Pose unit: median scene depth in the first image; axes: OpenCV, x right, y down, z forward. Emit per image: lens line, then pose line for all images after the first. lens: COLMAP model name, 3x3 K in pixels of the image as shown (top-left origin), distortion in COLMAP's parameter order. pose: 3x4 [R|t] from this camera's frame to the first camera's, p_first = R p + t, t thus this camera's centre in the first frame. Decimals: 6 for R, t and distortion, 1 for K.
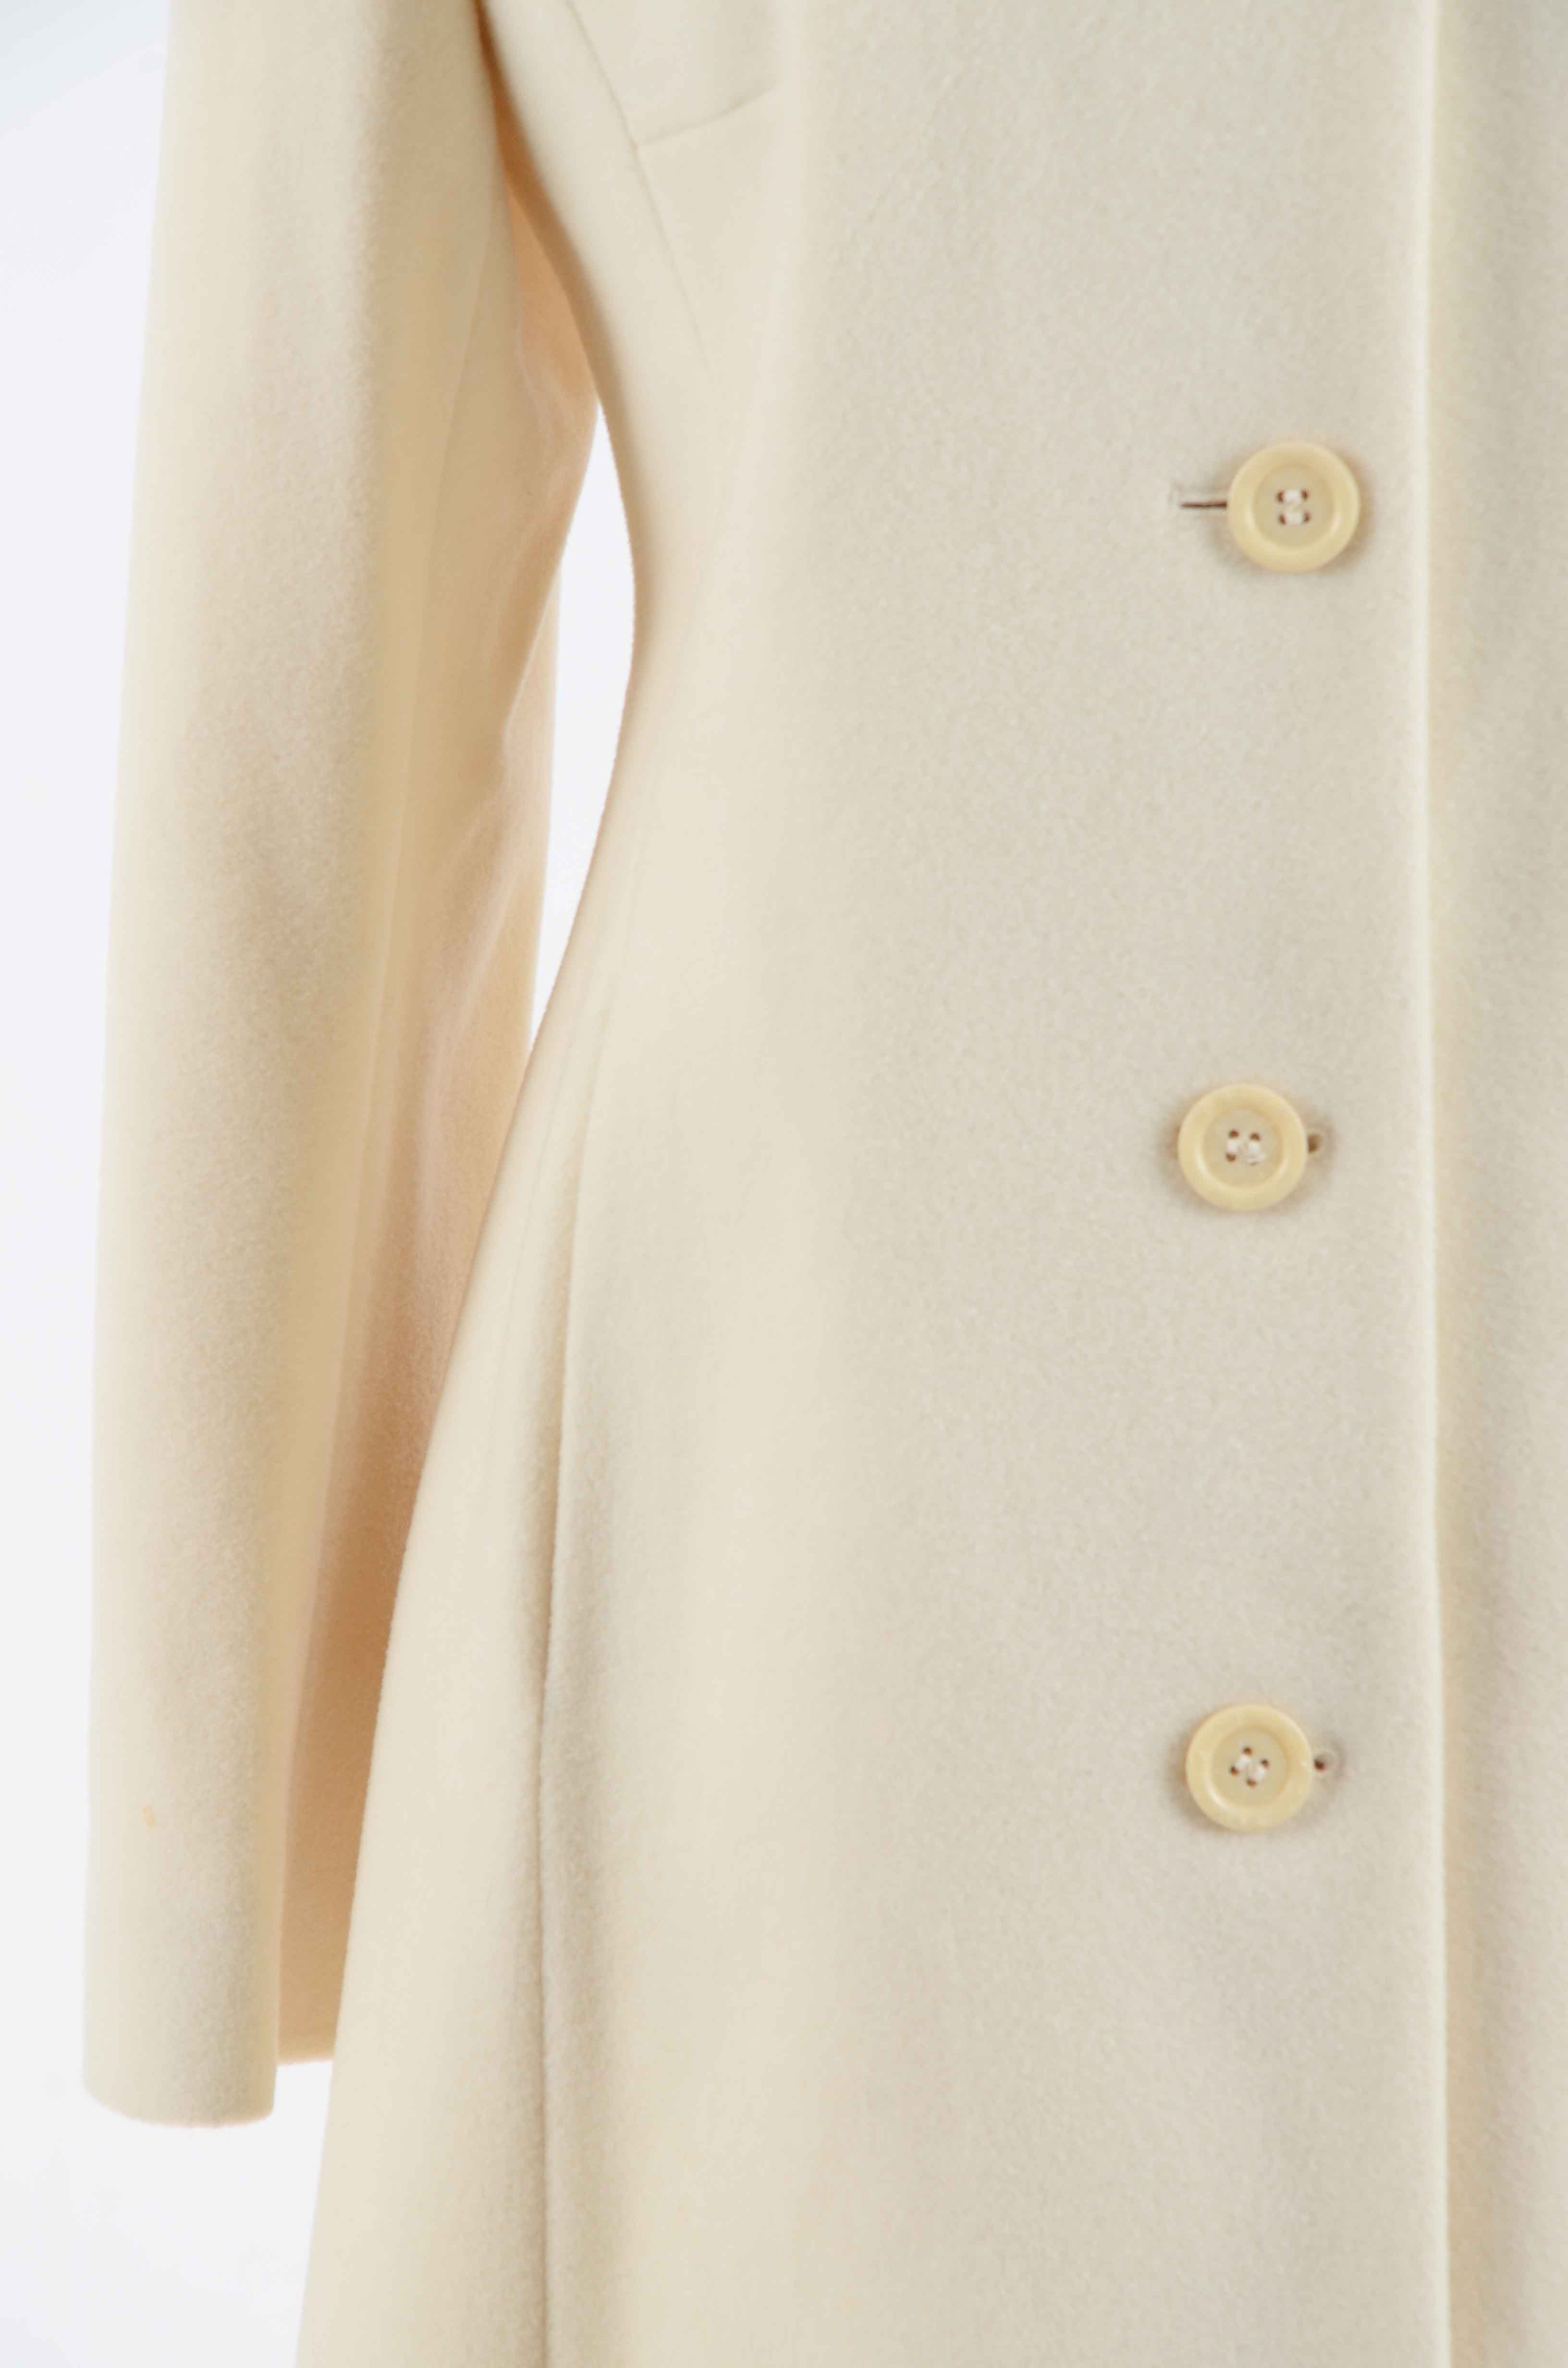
lens RADIAL K [[9638.6, 0, 797.3], [0, 9638.6, 1195.7], [0, 0, 1]] dist [1.340095, 0.000000]
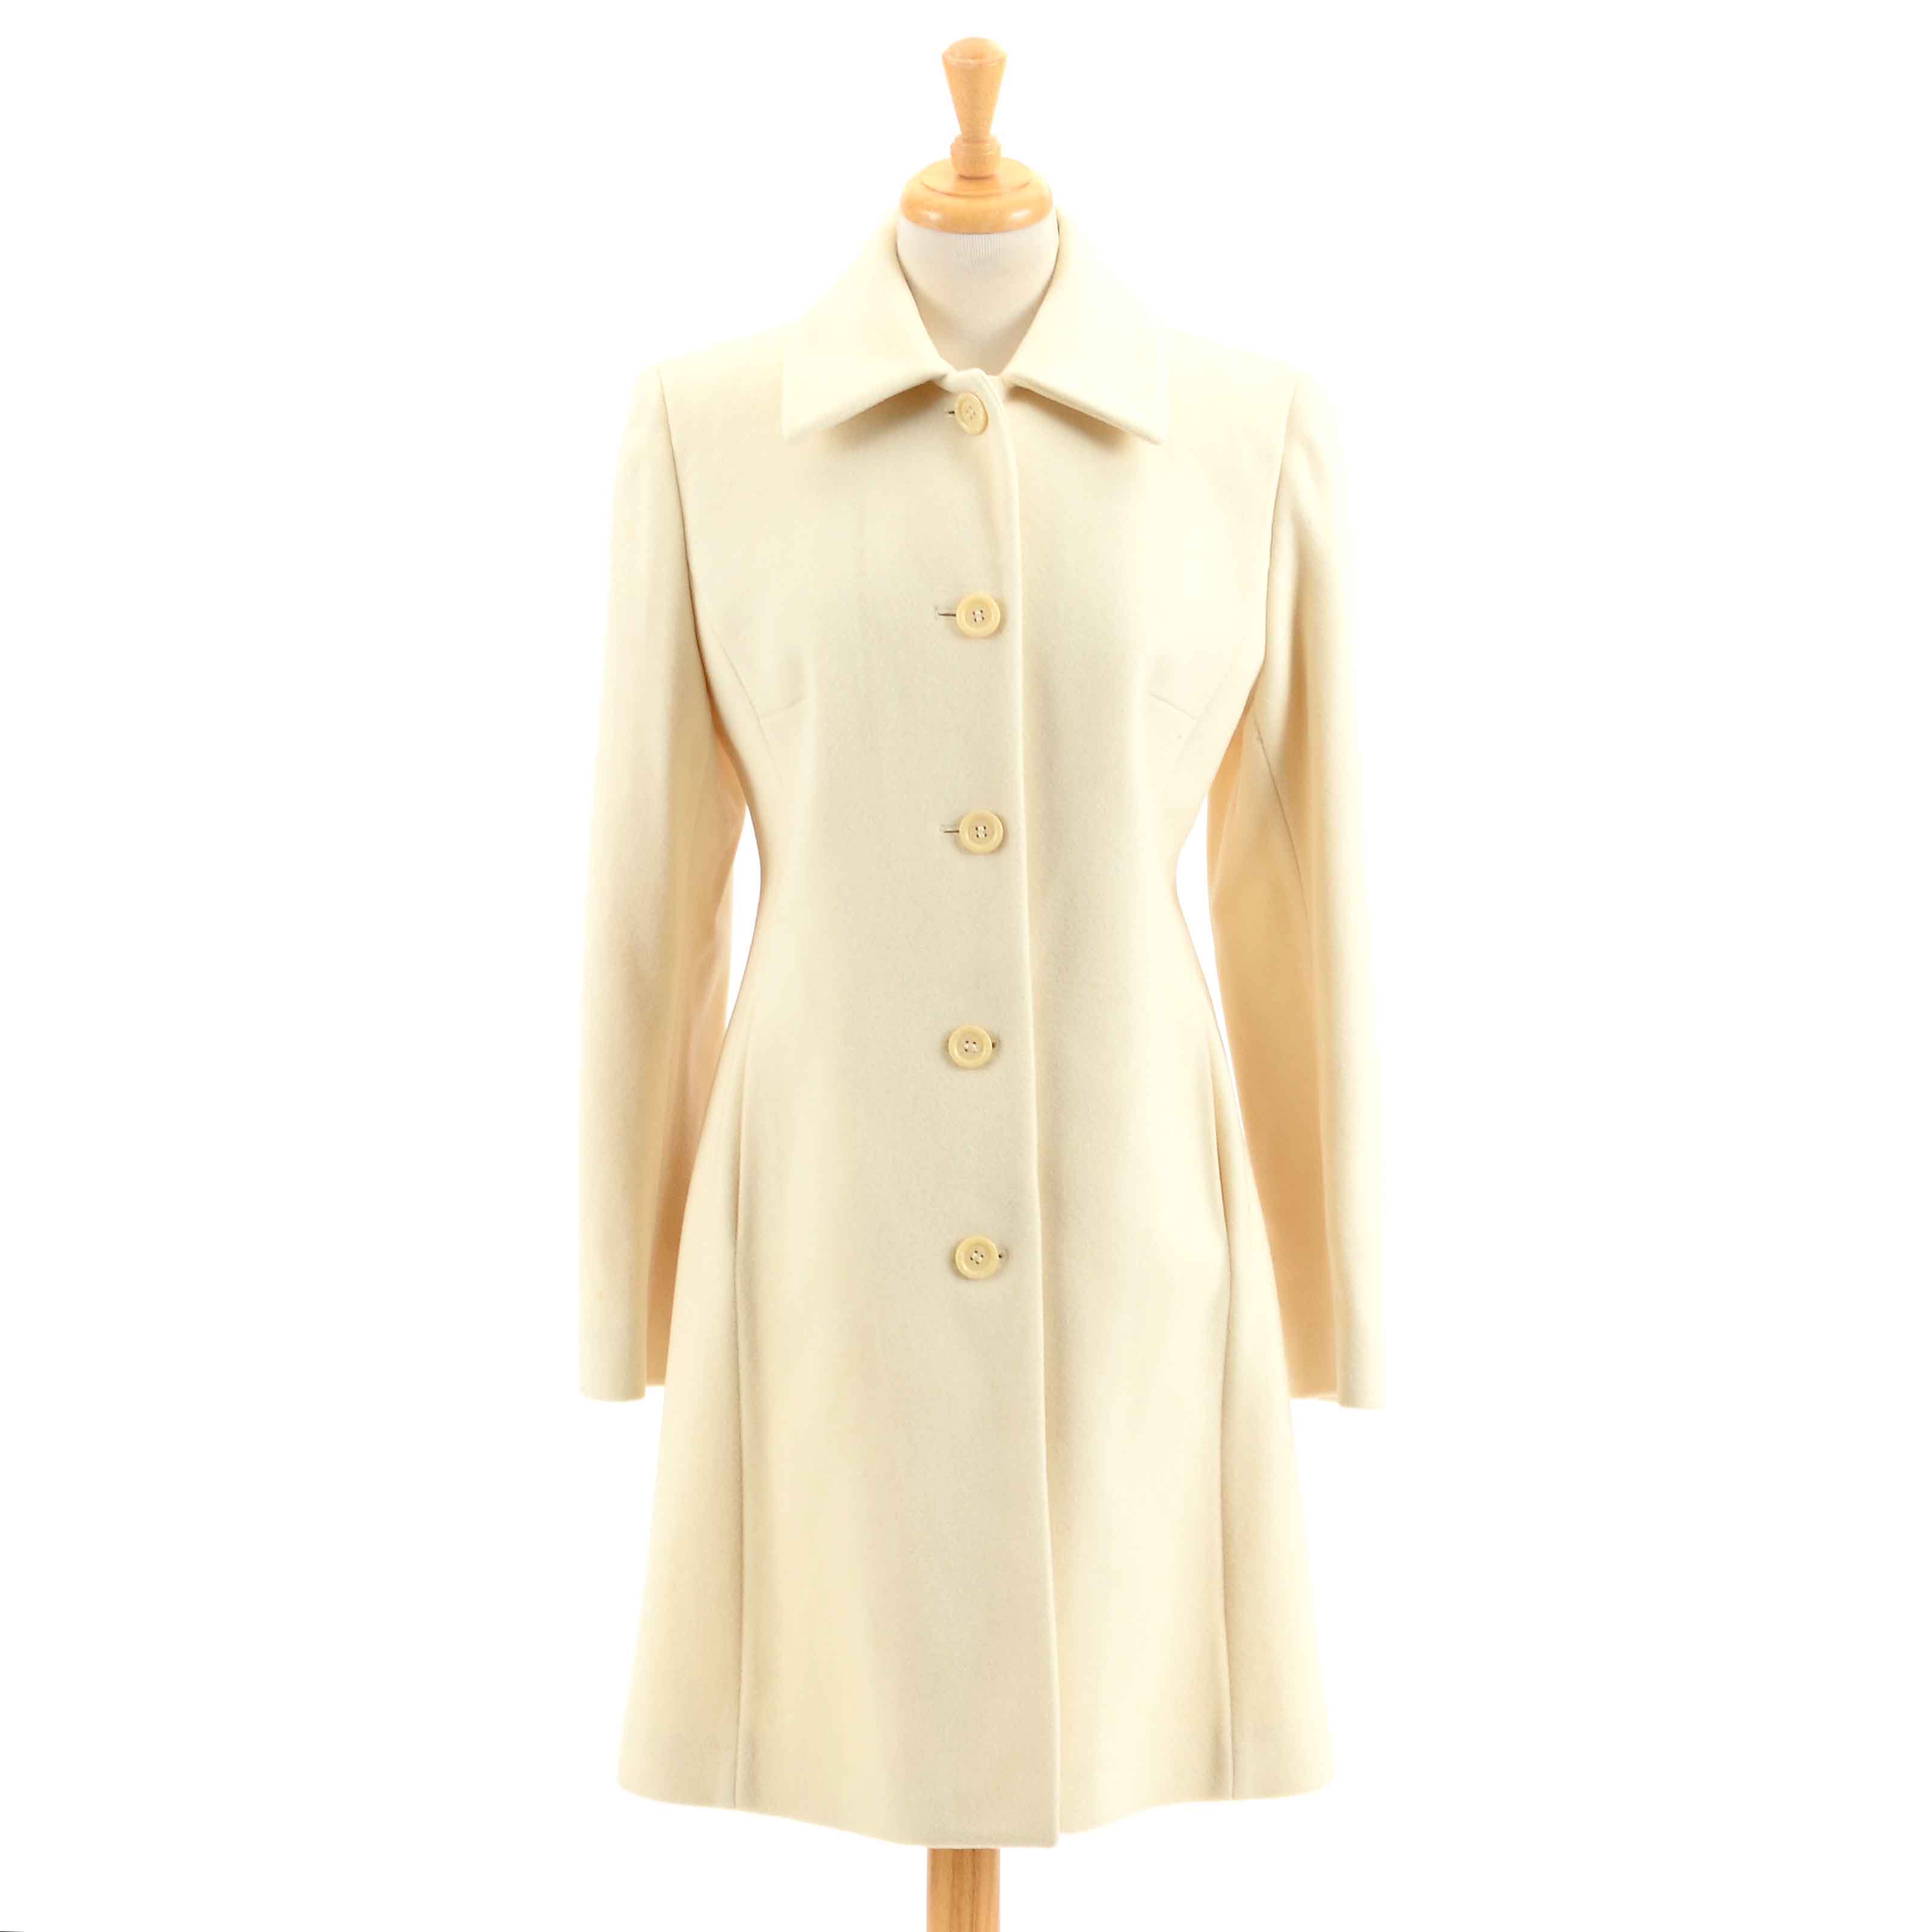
lens RADIAL K [[4957.4, 0, 985.7], [0, 4957.4, 1011.0], [0, 0, 1]] dist [0.162026, 0.000000]
pose [[0.999270, -0.019061, 0.033101, 0.000804], [0.021075, 0.997879, -0.061596, 0.076358], [-0.031856, 0.062248, 0.997552, -0.505734]]
